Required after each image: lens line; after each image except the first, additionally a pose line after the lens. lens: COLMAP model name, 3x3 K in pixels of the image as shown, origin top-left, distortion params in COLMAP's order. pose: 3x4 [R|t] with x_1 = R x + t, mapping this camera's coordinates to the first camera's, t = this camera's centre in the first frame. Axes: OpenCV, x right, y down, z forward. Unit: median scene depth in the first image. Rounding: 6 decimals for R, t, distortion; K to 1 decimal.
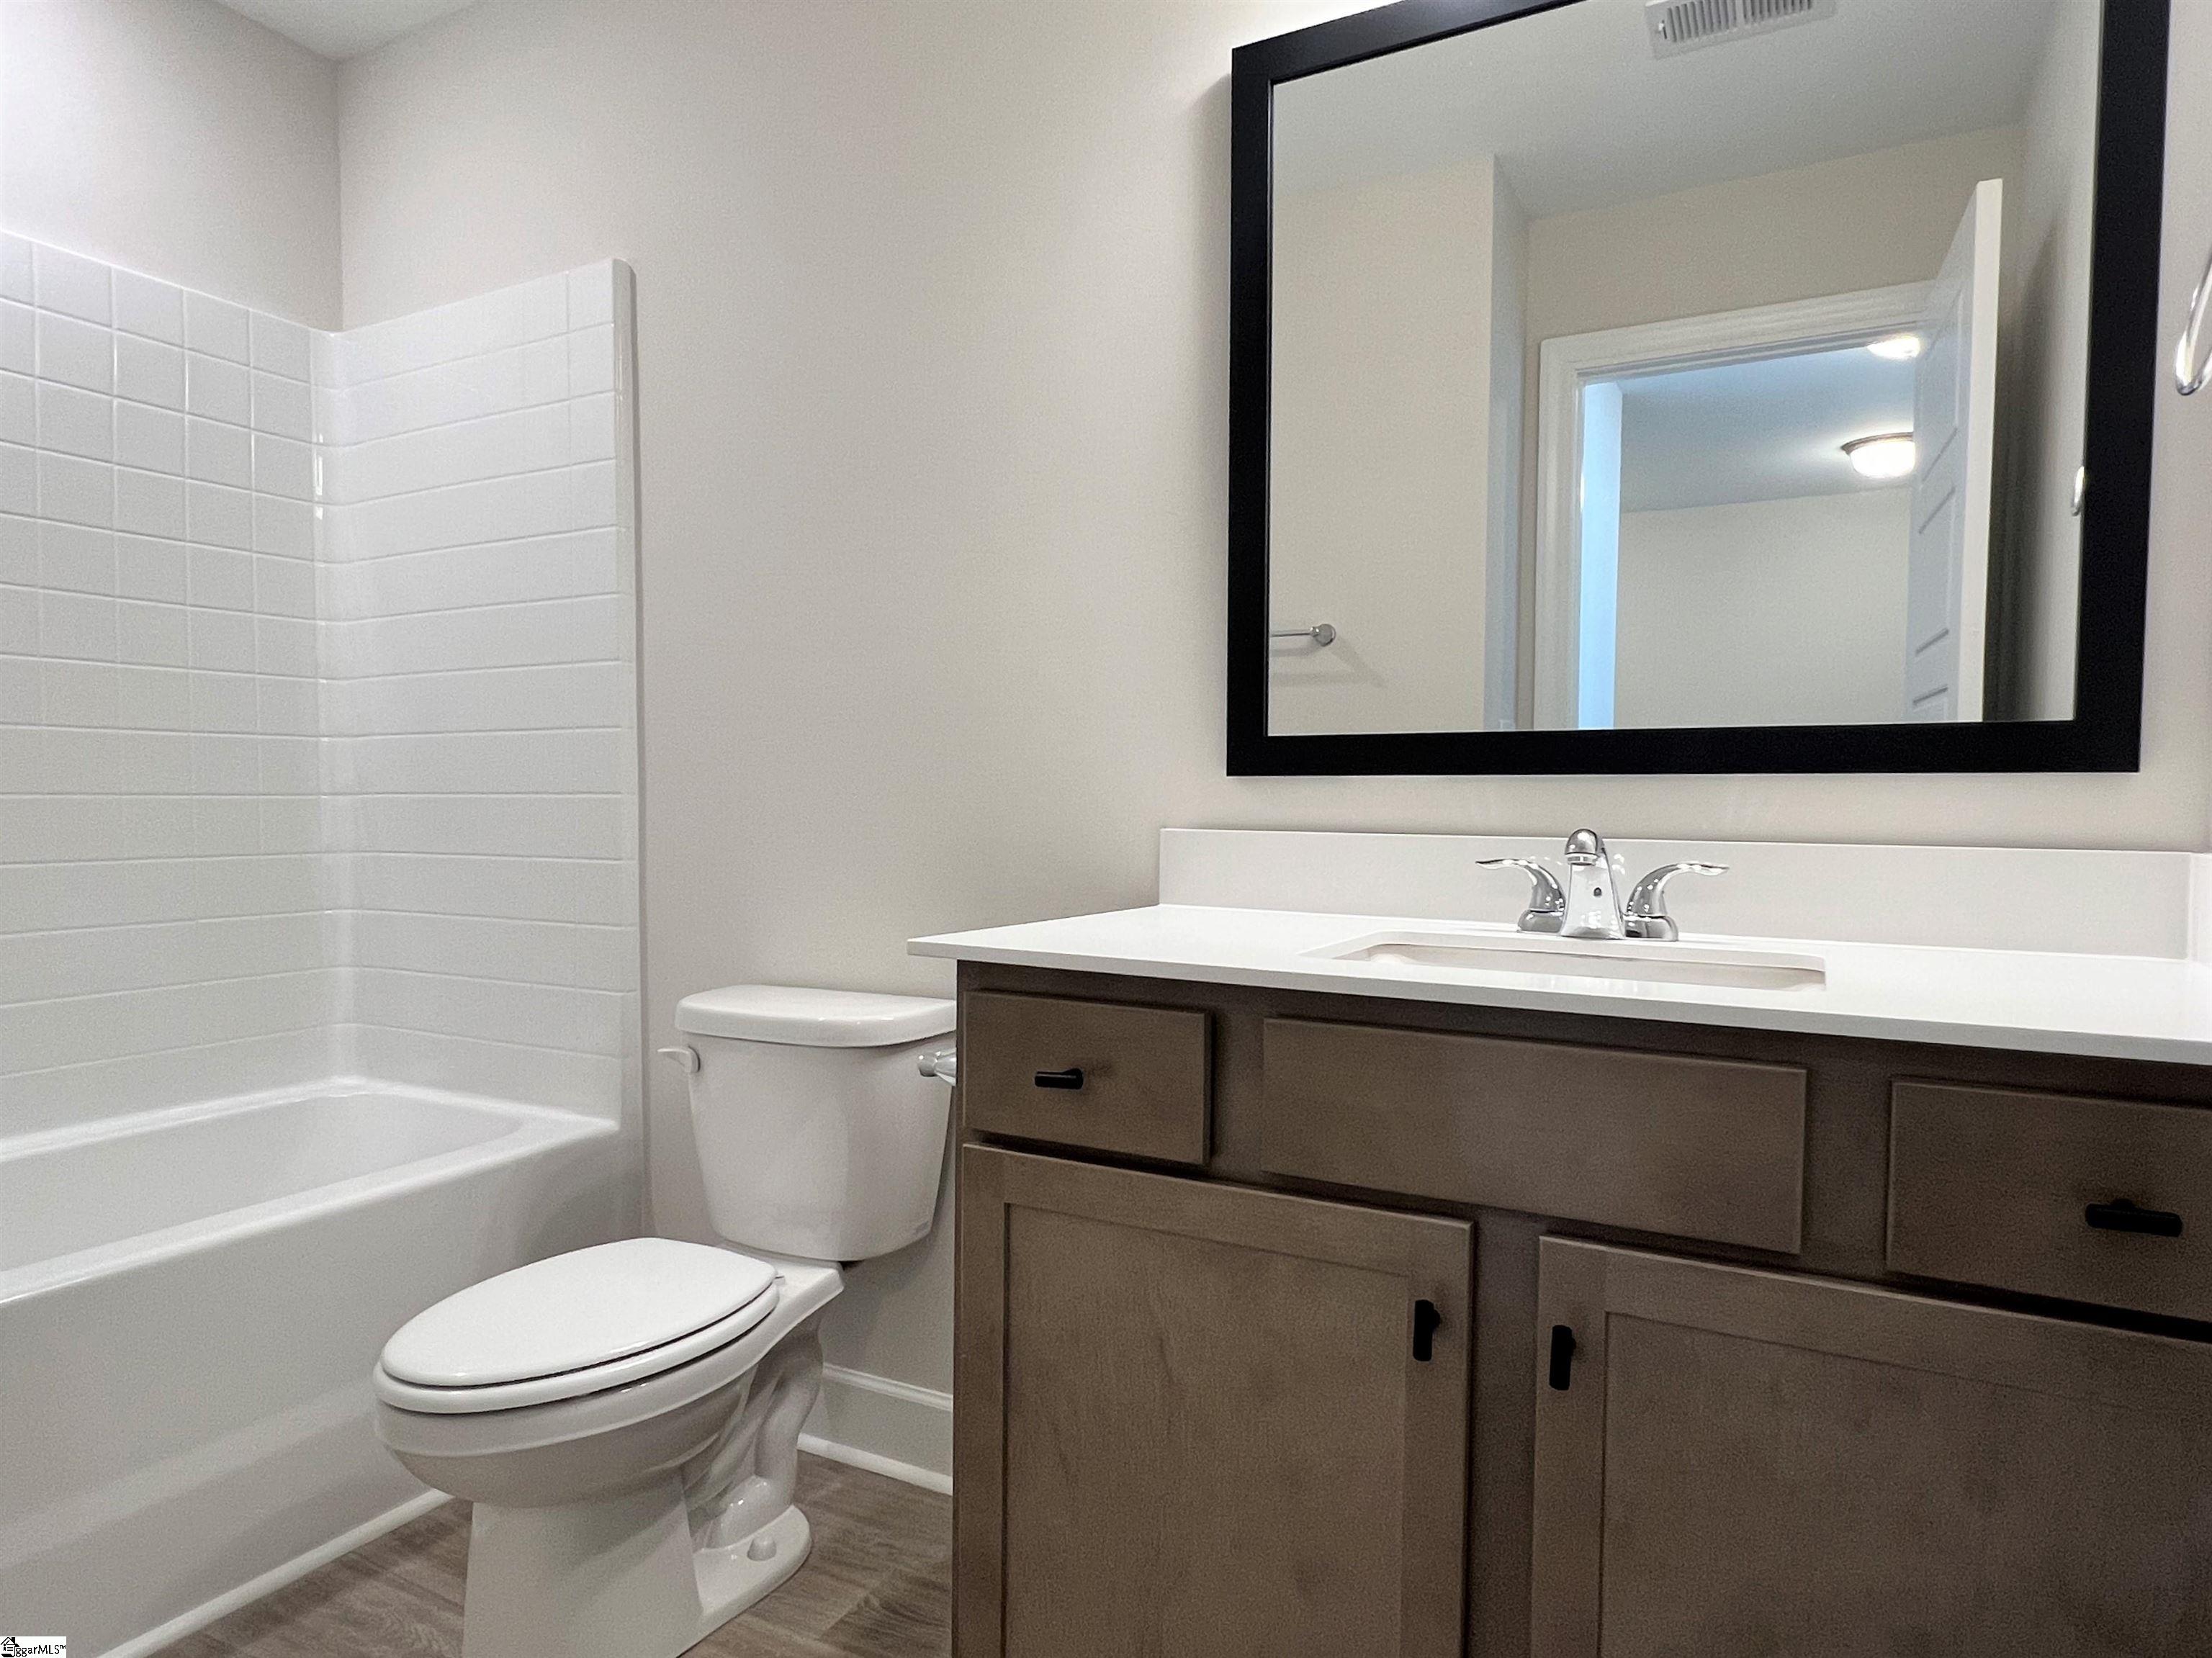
lens RADIAL K [[1322.7, 0, 1102.8], [0, 1322.7, 835.4], [0, 0, 1]] dist [-0.007800, -0.001354]
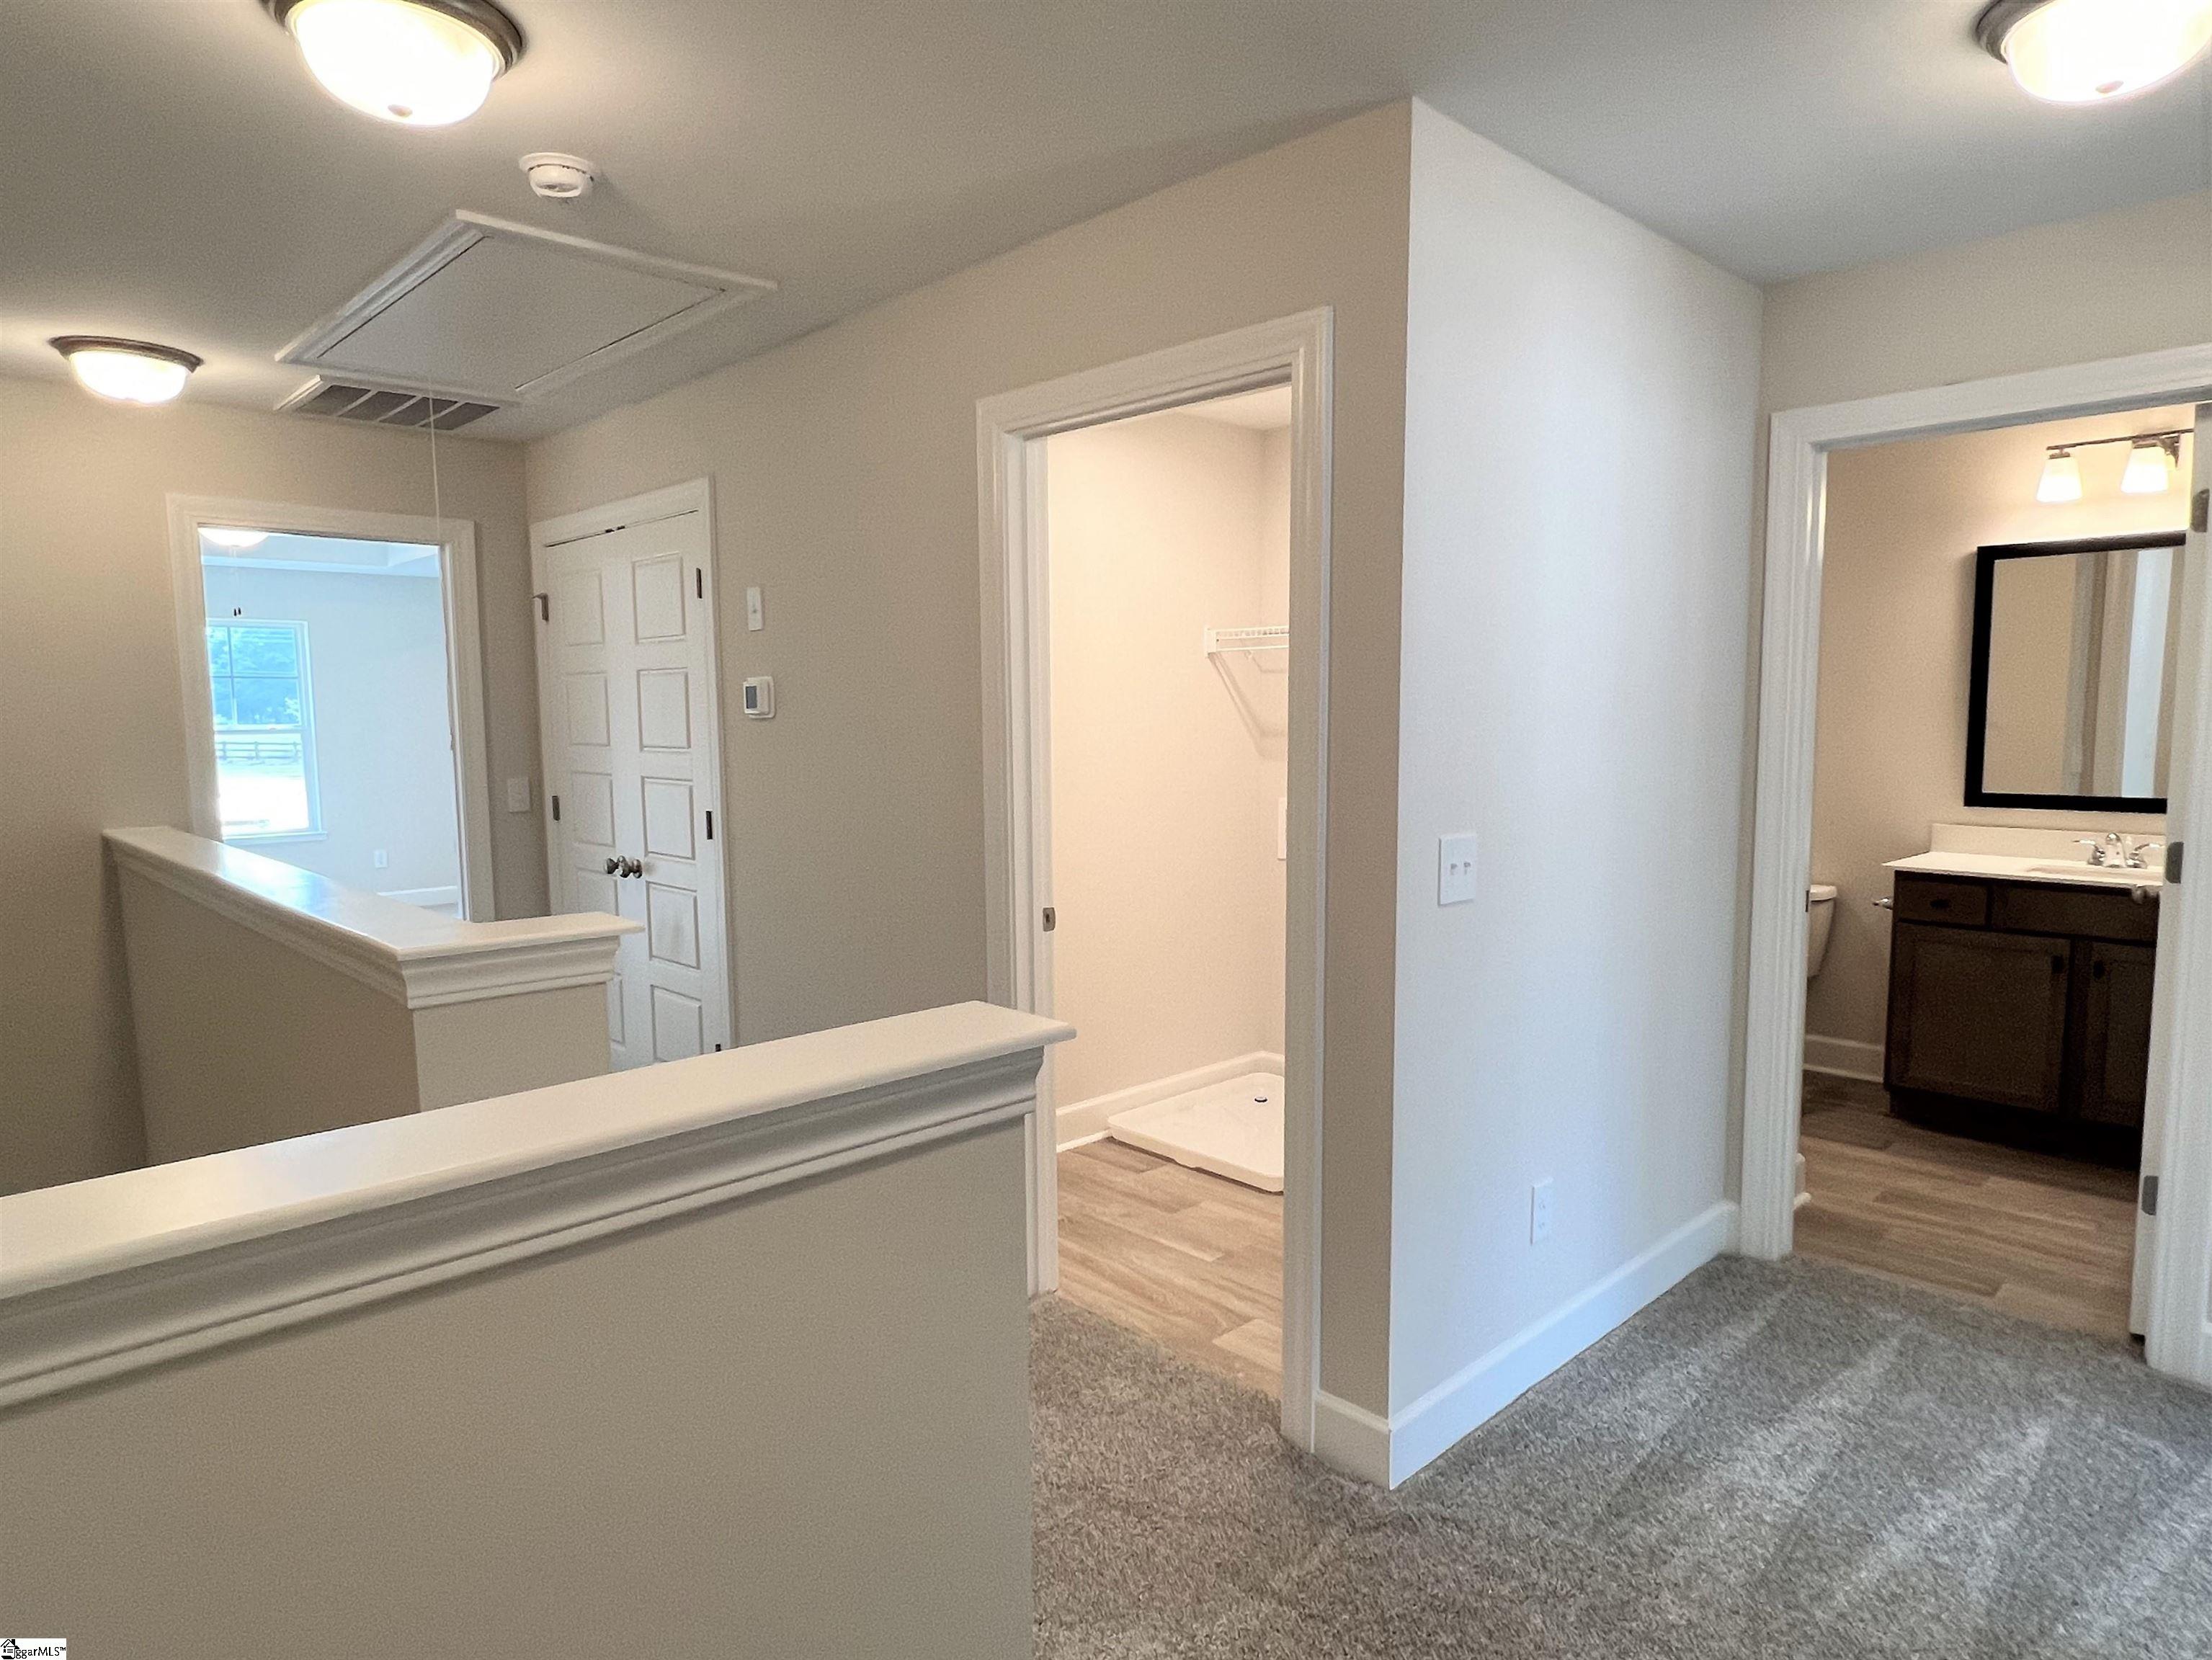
lens RADIAL K [[1322.8, 0, 1108.1], [0, 1322.8, 834.1], [0, 0, 1]] dist [-0.007800, -0.001354]
pose [[0.950278, 0.015835, -0.310999, -0.872627], [0.004187, 0.997966, 0.063608, -0.197597], [0.311374, -0.061748, 0.948279, -2.536519]]
